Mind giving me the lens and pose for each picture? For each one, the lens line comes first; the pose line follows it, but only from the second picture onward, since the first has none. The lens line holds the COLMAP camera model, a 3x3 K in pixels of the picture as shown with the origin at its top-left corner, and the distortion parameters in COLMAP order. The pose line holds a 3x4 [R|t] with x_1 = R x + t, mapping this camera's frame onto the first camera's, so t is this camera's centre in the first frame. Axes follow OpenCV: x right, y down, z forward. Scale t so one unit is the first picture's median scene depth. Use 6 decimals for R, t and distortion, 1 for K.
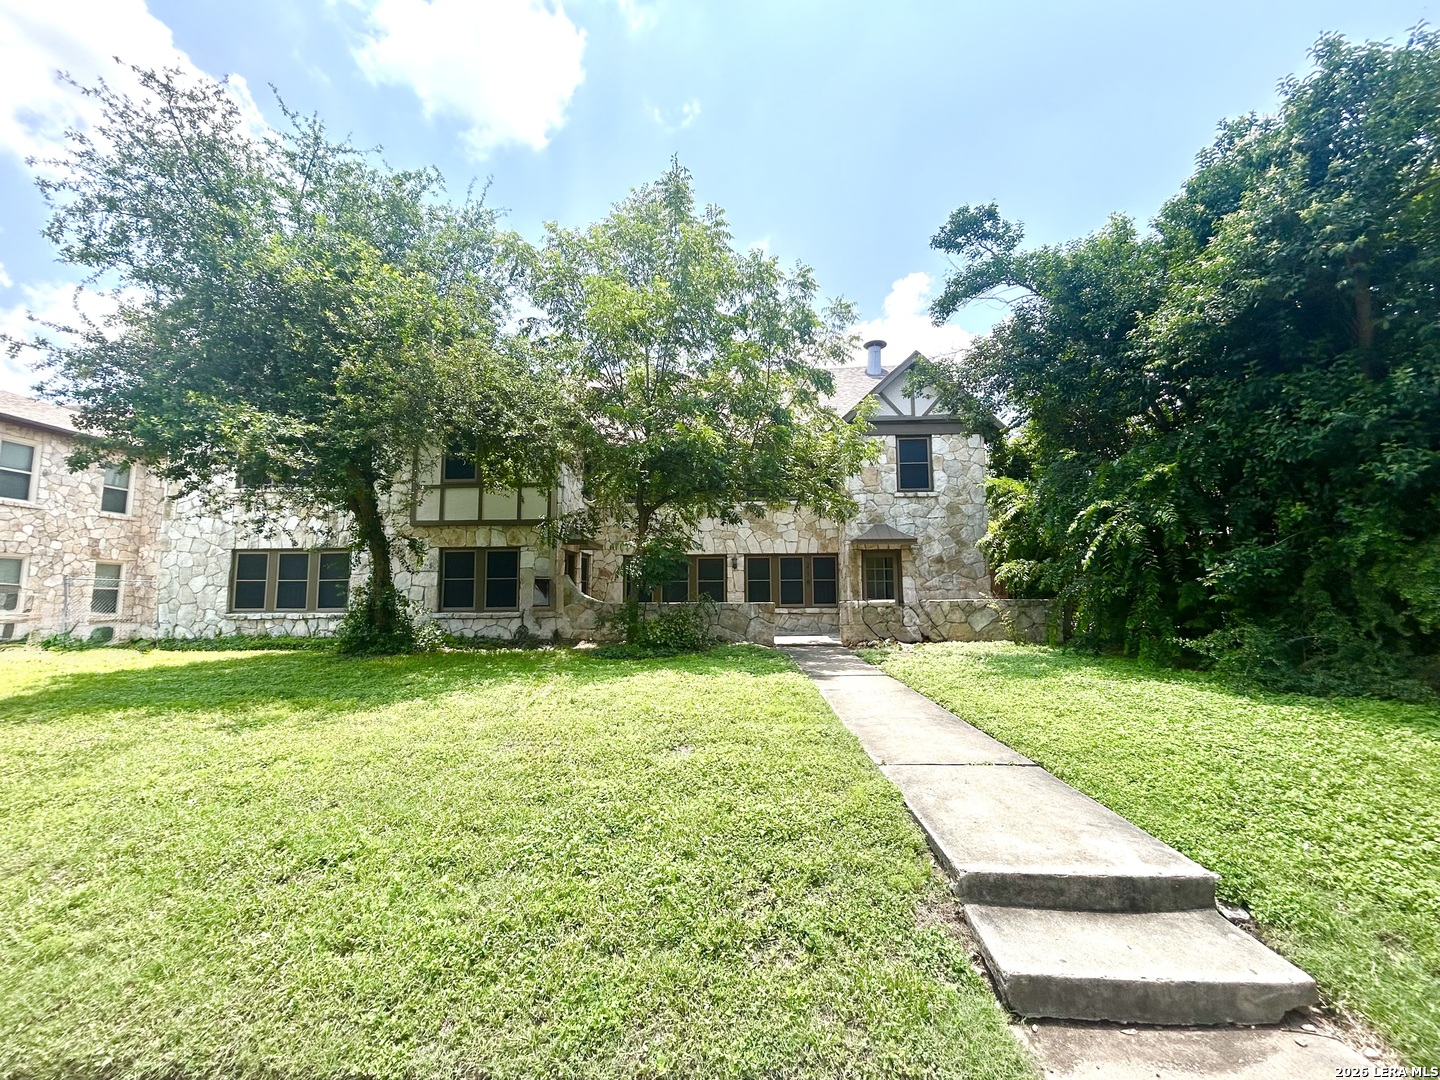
lens RADIAL K [[578.4, 0, 720.0], [0, 578.4, 540.0], [0, 0, 1]] dist [-0.000769, -0.000223]
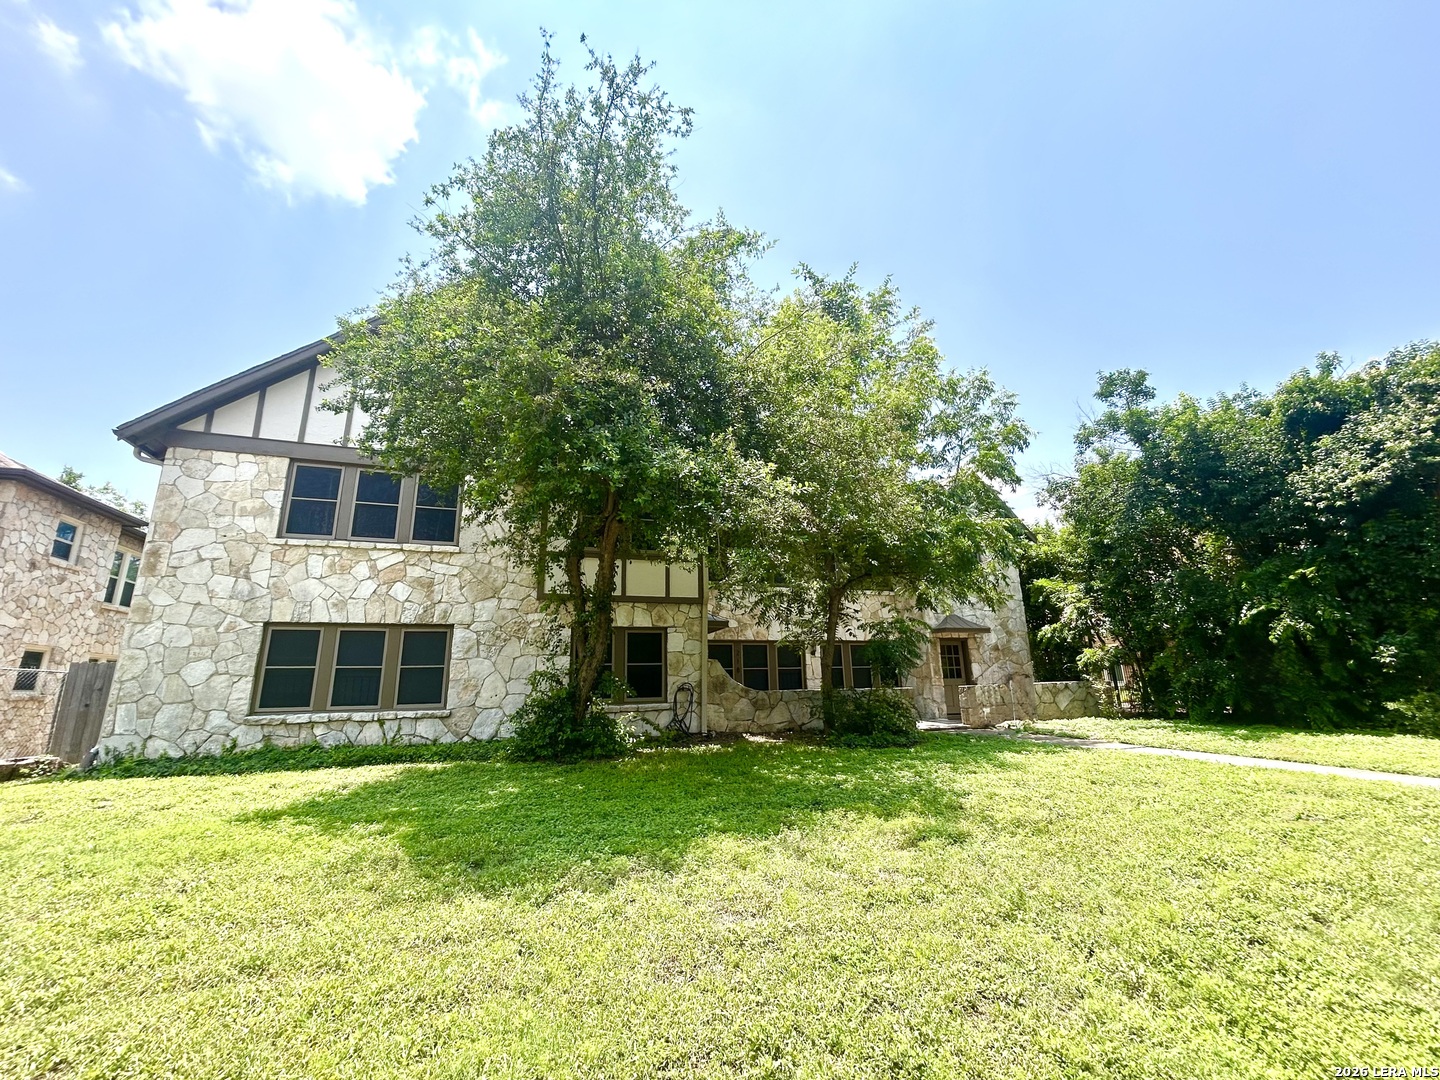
lens RADIAL K [[585.8, 0, 718.8], [0, 585.8, 542.8], [0, 0, 1]] dist [0.001480, 0.000002]
pose [[0.929355, 0.074828, 0.361524, -0.600112], [-0.019228, 0.987726, -0.155010, 0.020879], [-0.368685, 0.137109, 0.919387, 0.122476]]
